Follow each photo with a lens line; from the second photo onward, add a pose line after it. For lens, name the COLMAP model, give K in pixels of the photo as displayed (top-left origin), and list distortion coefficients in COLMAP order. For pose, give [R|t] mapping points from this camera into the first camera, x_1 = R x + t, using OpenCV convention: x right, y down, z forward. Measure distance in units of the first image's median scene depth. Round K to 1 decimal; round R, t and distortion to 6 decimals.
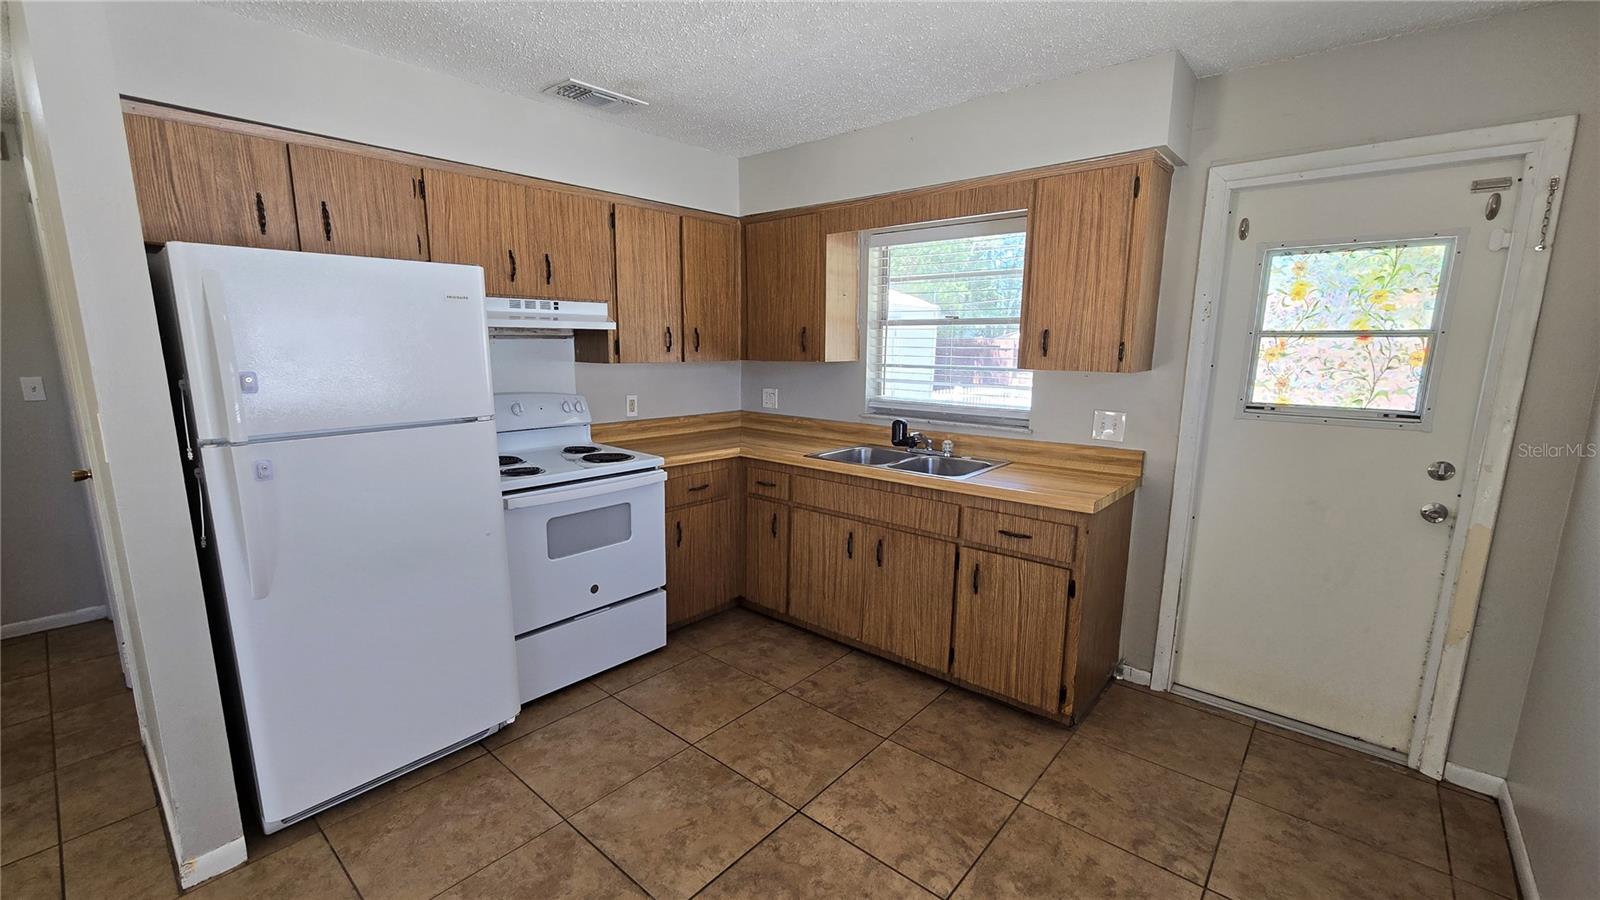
lens RADIAL K [[656.9, 0, 788.2], [0, 656.9, 460.4], [0, 0, 1]] dist [-0.001402, 0.000089]
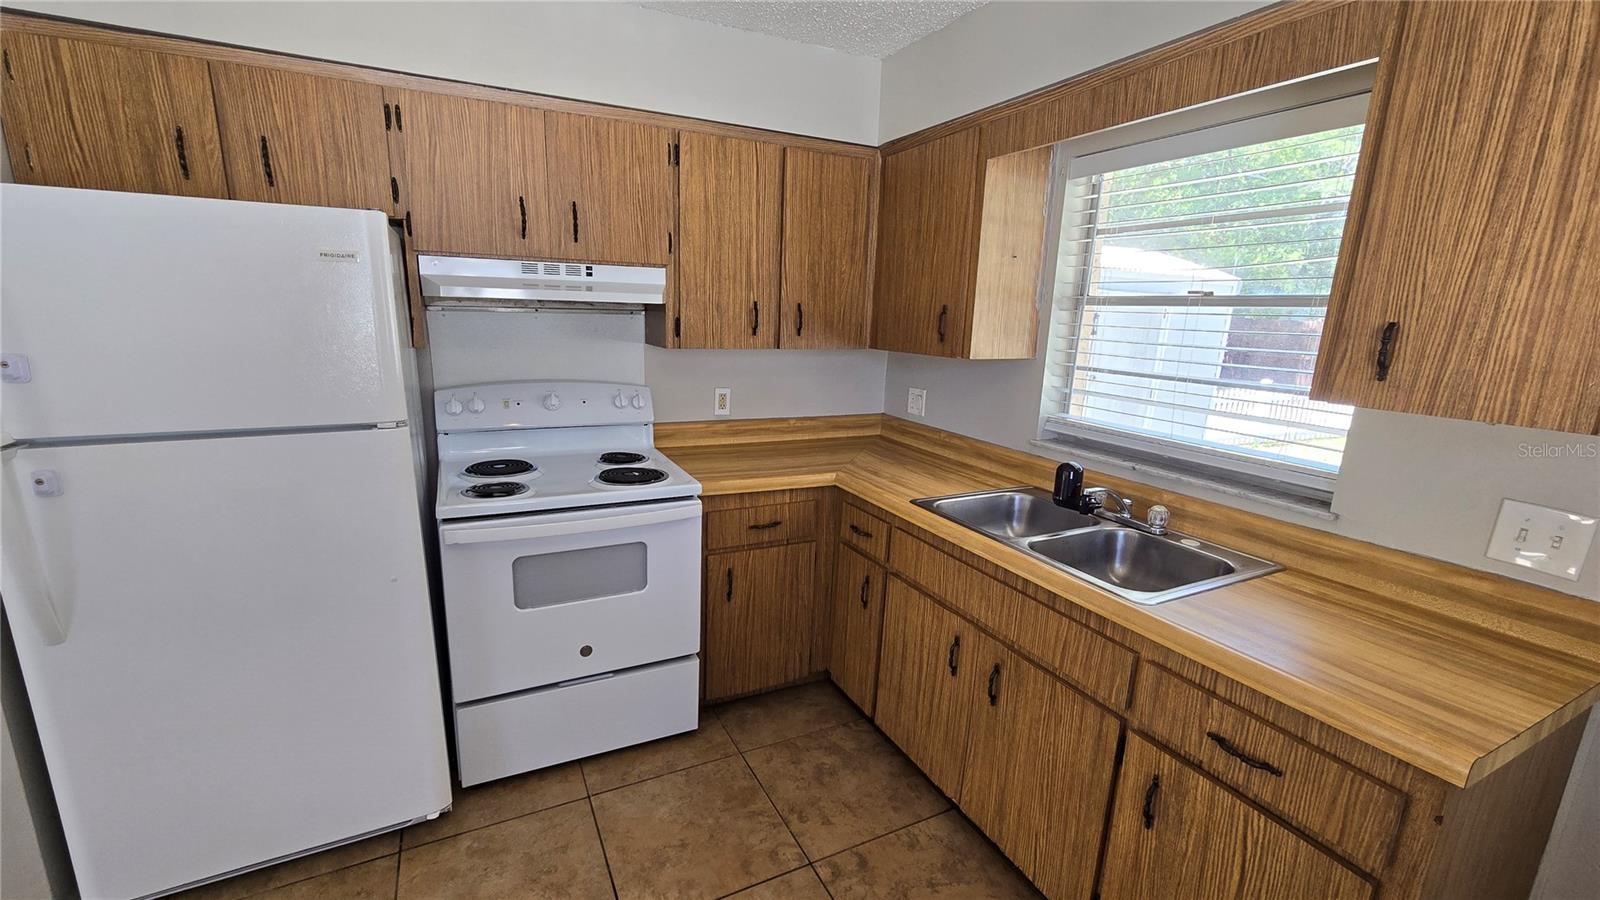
lens RADIAL K [[656.9, 0, 786.6], [0, 656.9, 460.2], [0, 0, 1]] dist [-0.001402, 0.000089]
pose [[0.923389, 0.106769, -0.368718, 0.169496], [-0.091996, 0.994099, 0.057472, -0.085013], [0.372678, -0.019148, 0.927763, 0.387477]]
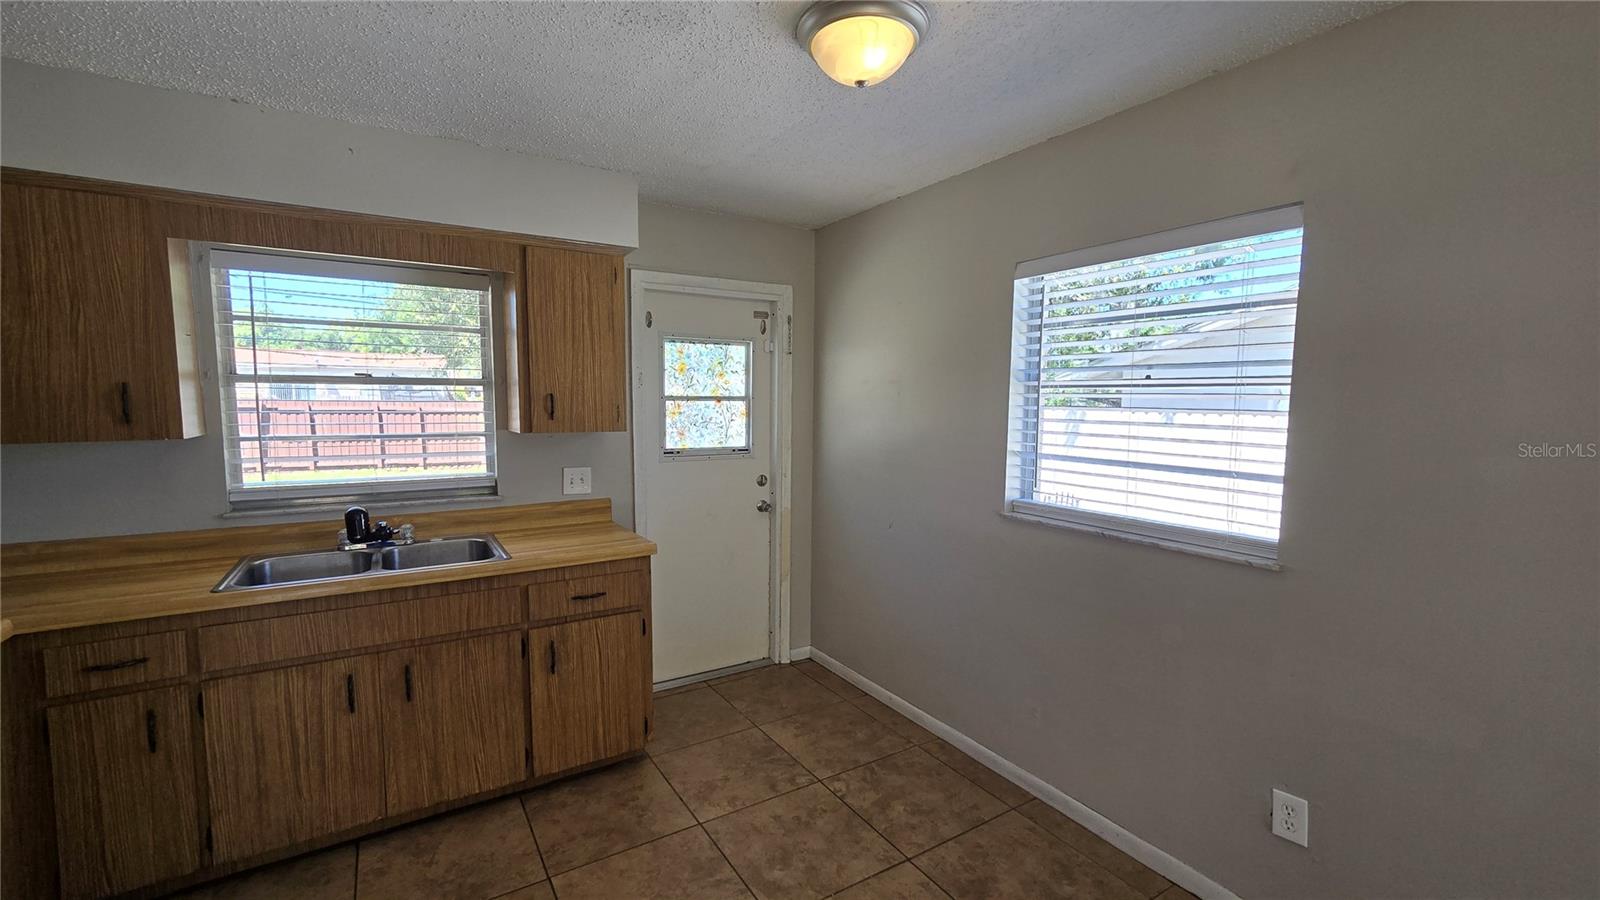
lens RADIAL K [[656.9, 0, 788.0], [0, 656.9, 460.3], [0, 0, 1]] dist [-0.001402, 0.000089]
pose [[0.295875, -0.090515, 0.950929, -0.443452], [0.167102, 0.985054, 0.041770, -0.073265], [-0.940497, 0.146544, 0.306578, 0.332841]]
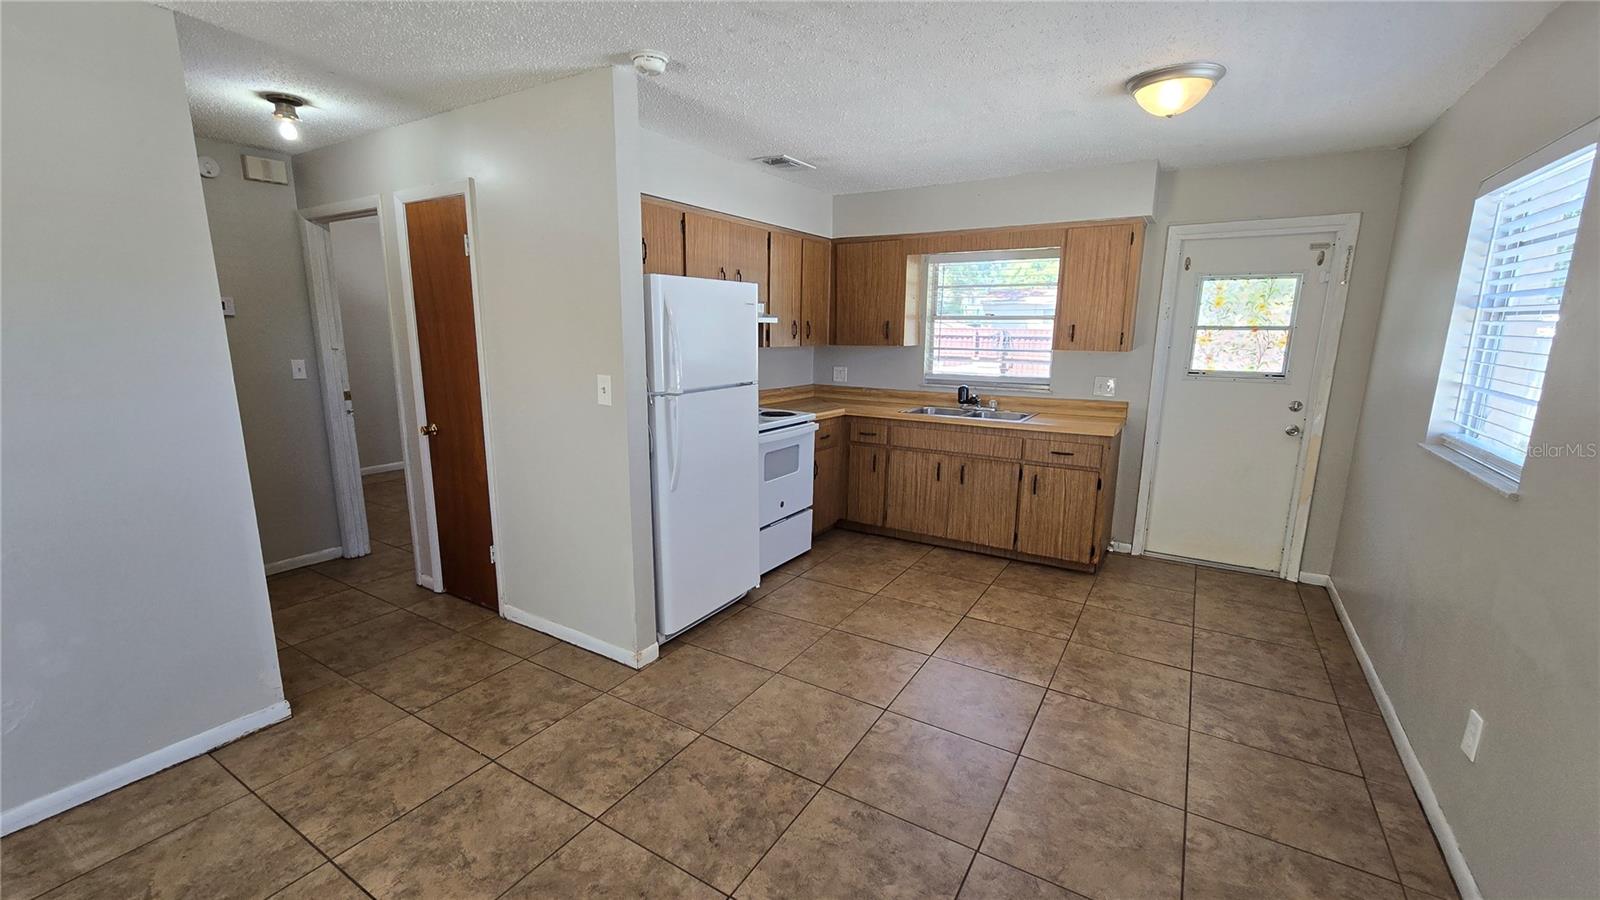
lens RADIAL K [[656.9, 0, 789.3], [0, 656.9, 459.6], [0, 0, 1]] dist [-0.001402, 0.000089]
pose [[0.987137, -0.029635, 0.157105, -0.497259], [0.026720, 0.999430, 0.020640, 0.068133], [-0.157627, -0.016176, 0.987366, -0.418151]]
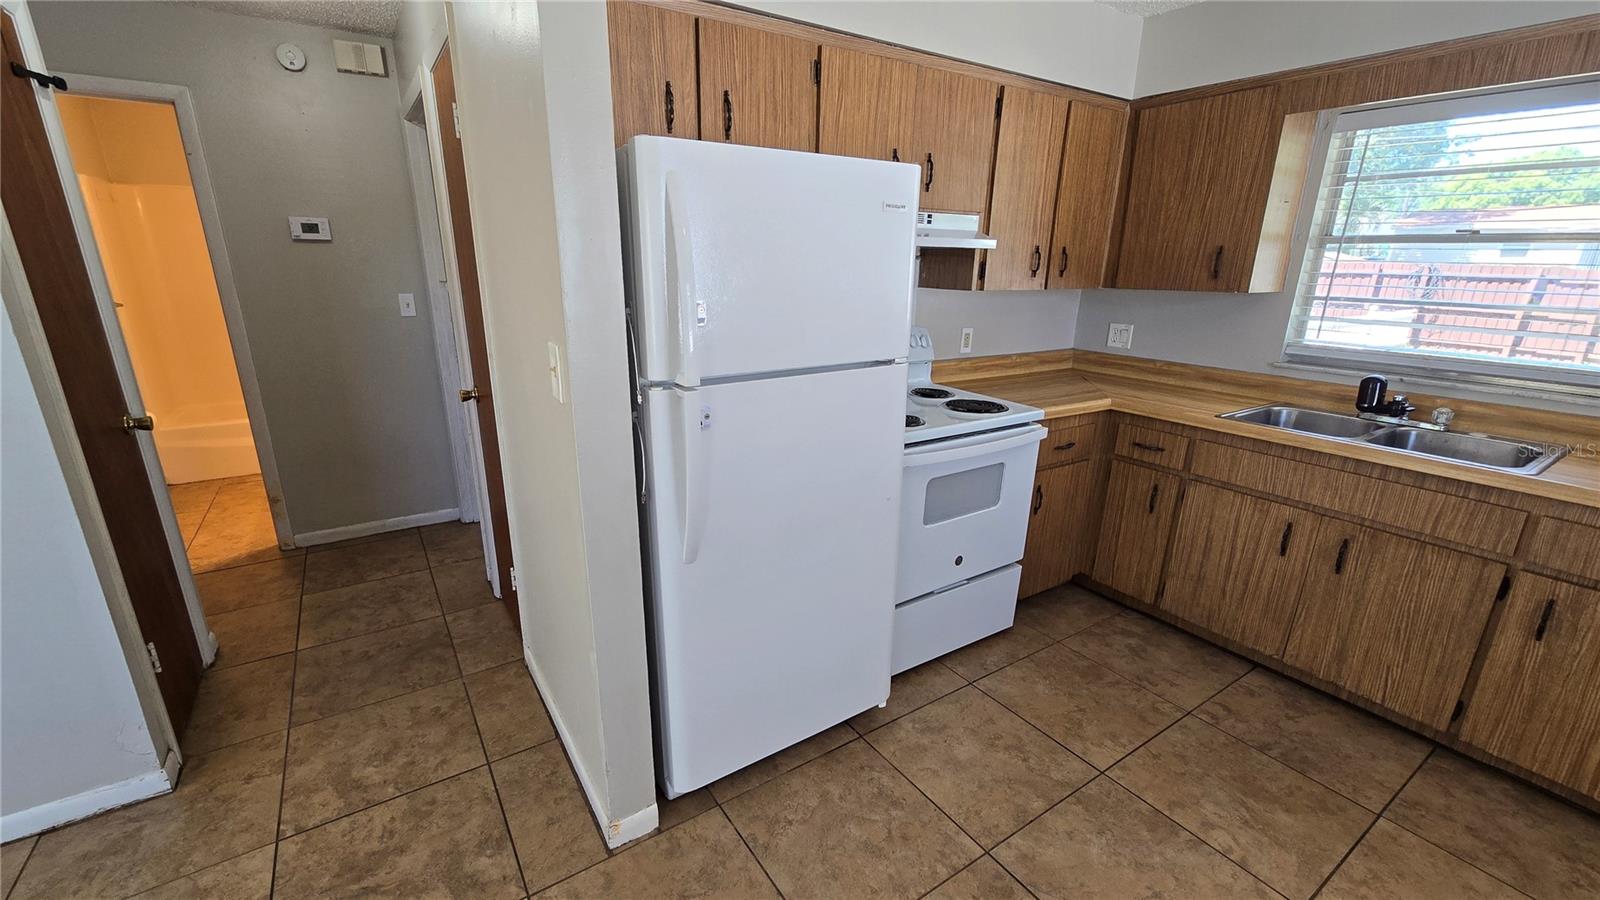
lens RADIAL K [[656.9, 0, 787.7], [0, 656.9, 460.7], [0, 0, 1]] dist [-0.001402, 0.000089]
pose [[0.962766, 0.084776, -0.256701, -0.297706], [-0.054488, 0.990923, 0.122894, -0.026196], [0.264789, -0.104331, 0.958646, 0.131969]]
